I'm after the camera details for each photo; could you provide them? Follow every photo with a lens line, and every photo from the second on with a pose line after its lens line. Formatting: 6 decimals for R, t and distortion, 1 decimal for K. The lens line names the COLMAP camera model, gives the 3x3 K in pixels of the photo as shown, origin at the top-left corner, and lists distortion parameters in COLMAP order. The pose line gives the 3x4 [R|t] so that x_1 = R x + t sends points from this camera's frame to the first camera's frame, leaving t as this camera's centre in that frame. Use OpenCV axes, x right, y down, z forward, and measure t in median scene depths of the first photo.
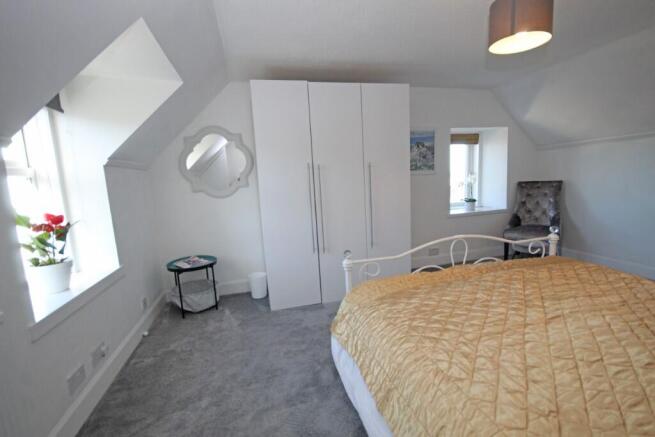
lens RADIAL K [[301.5, 0, 329.7], [0, 301.5, 223.7], [0, 0, 1]] dist [0.003966, -0.008044]
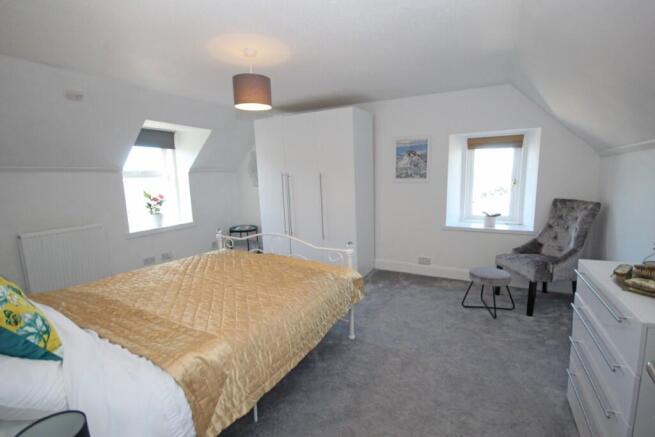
lens RADIAL K [[301.5, 0, 333.2], [0, 301.5, 222.0], [0, 0, 1]] dist [0.003966, -0.008044]
pose [[0.732846, 0.147690, -0.664172, 0.813207], [-0.119971, 0.988912, 0.087526, -0.088357], [0.669734, 0.015538, 0.742439, 0.064690]]
